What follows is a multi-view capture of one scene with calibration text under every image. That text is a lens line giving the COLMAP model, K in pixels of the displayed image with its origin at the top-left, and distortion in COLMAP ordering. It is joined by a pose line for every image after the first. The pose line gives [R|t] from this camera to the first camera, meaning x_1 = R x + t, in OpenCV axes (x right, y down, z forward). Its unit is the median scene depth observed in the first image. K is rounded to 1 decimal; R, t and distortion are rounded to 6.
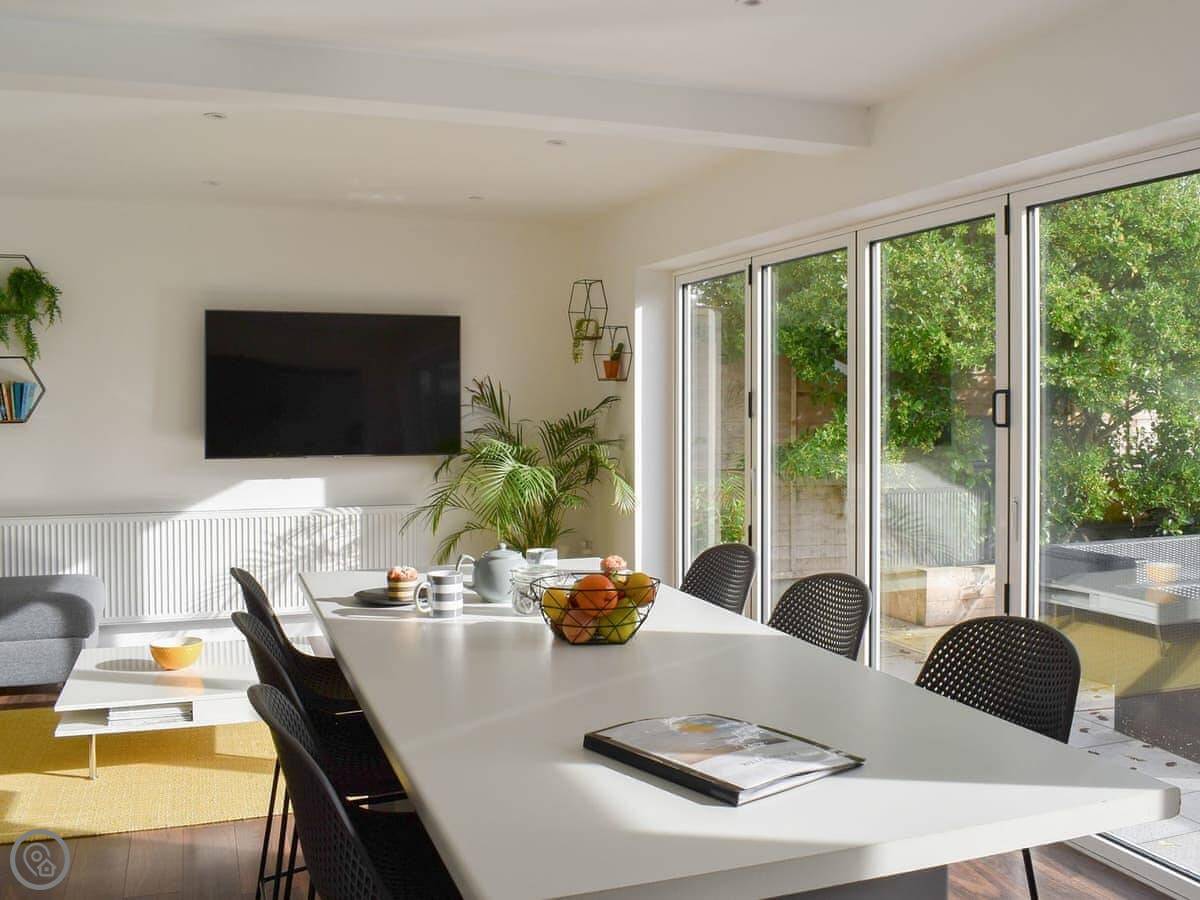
lens RADIAL K [[1214.4, 0, 599.7], [0, 1214.4, 423.1], [0, 0, 1]] dist [-0.005524, 0.000860]
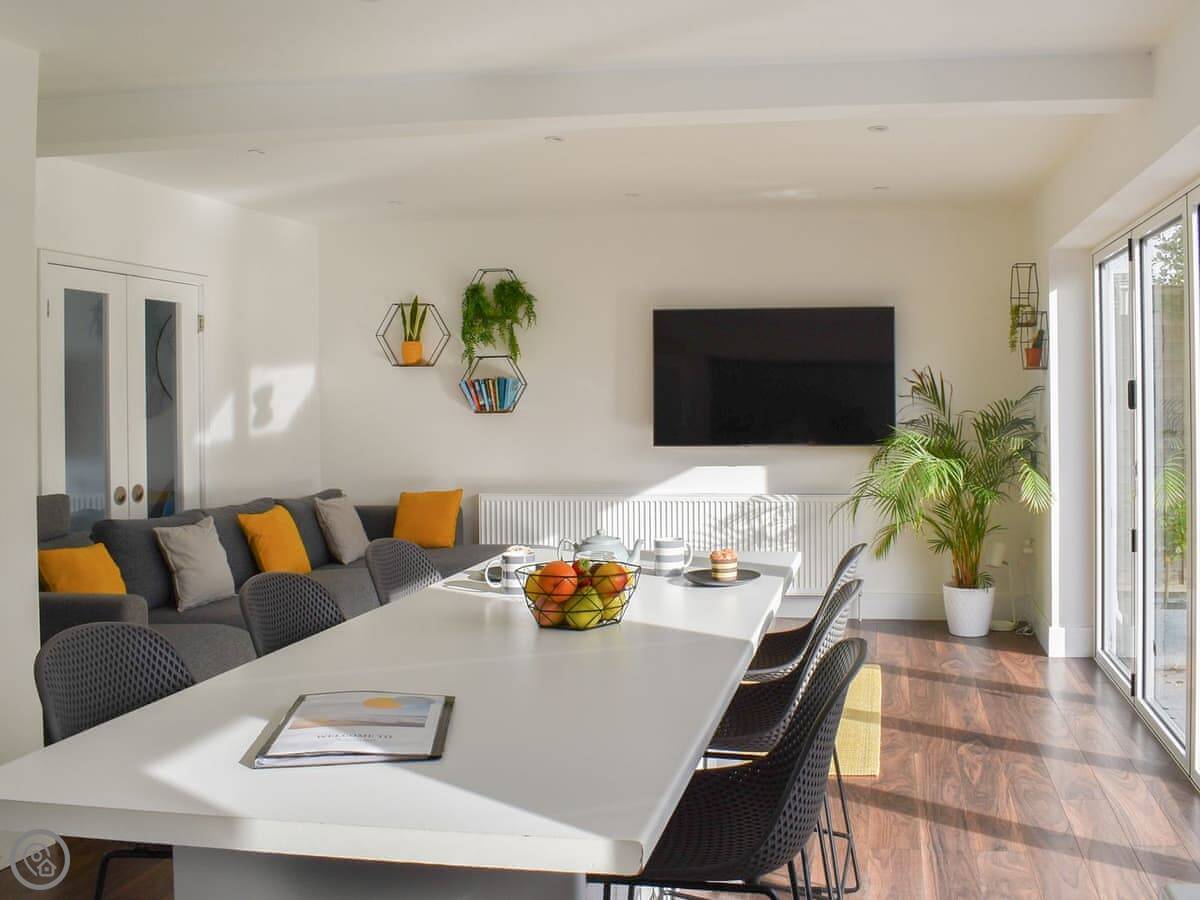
lens RADIAL K [[1194.5, 0, 600.2], [0, 1194.5, 393.7], [0, 0, 1]] dist [-0.011494, -0.005291]
pose [[0.889439, -0.005082, -0.457026, 0.119860], [-0.003648, 0.999827, -0.018217, 0.002127], [0.457040, 0.017870, 0.889267, 0.020239]]
